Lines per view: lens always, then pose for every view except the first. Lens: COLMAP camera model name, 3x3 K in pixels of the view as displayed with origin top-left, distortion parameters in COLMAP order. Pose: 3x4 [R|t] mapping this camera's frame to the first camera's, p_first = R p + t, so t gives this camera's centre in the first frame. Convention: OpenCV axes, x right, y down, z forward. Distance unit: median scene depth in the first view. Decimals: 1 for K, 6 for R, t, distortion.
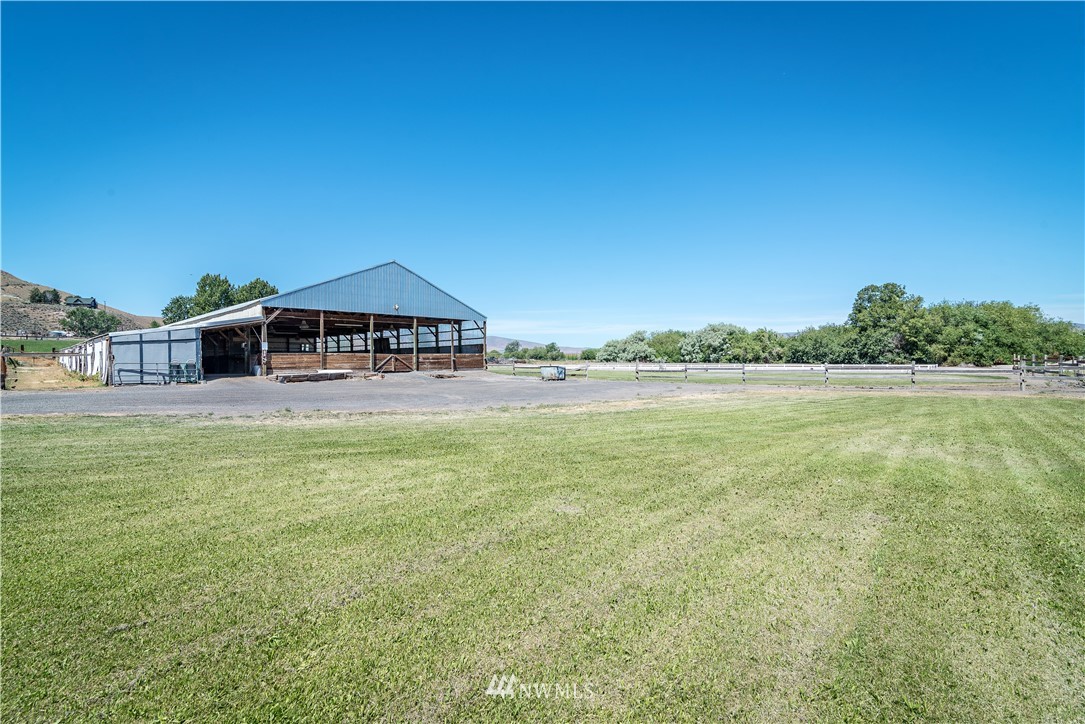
lens RADIAL K [[486.9, 0, 542.8], [0, 486.9, 360.6], [0, 0, 1]] dist [0.013208, 0.000315]
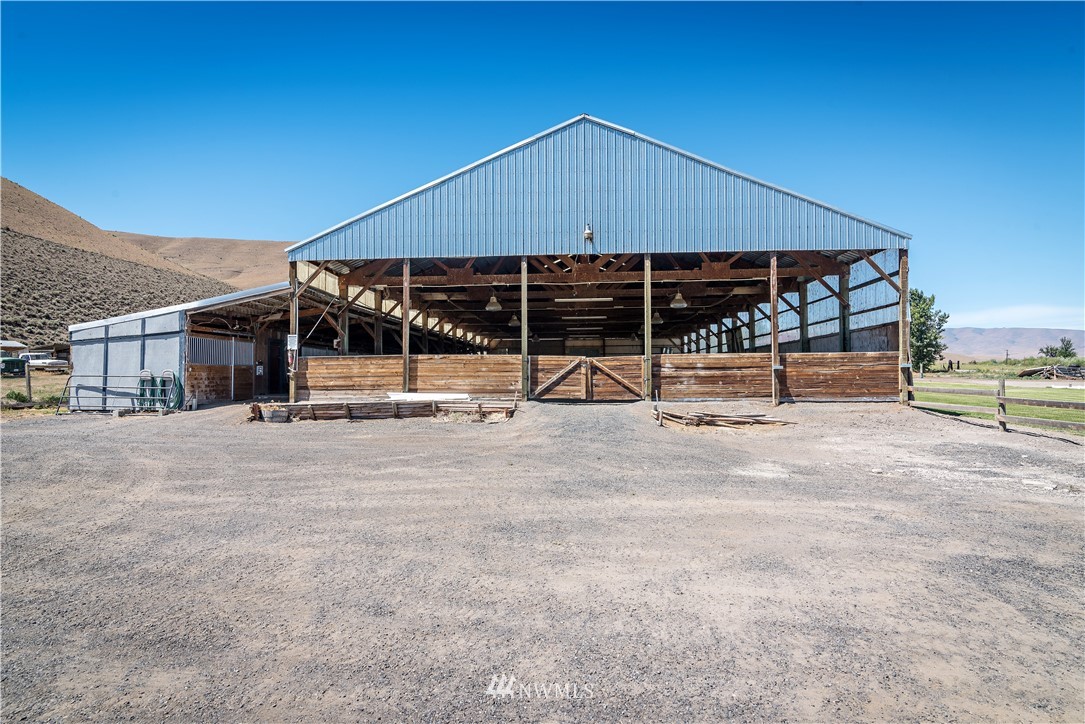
lens RADIAL K [[592.8, 0, 541.6], [0, 592.8, 364.7], [0, 0, 1]] dist [0.002107, 0.000047]
pose [[0.628405, -0.006989, -0.777855, 0.045194], [-0.002344, 0.999938, -0.010878, -0.001046], [0.777883, 0.008659, 0.628349, 0.756270]]
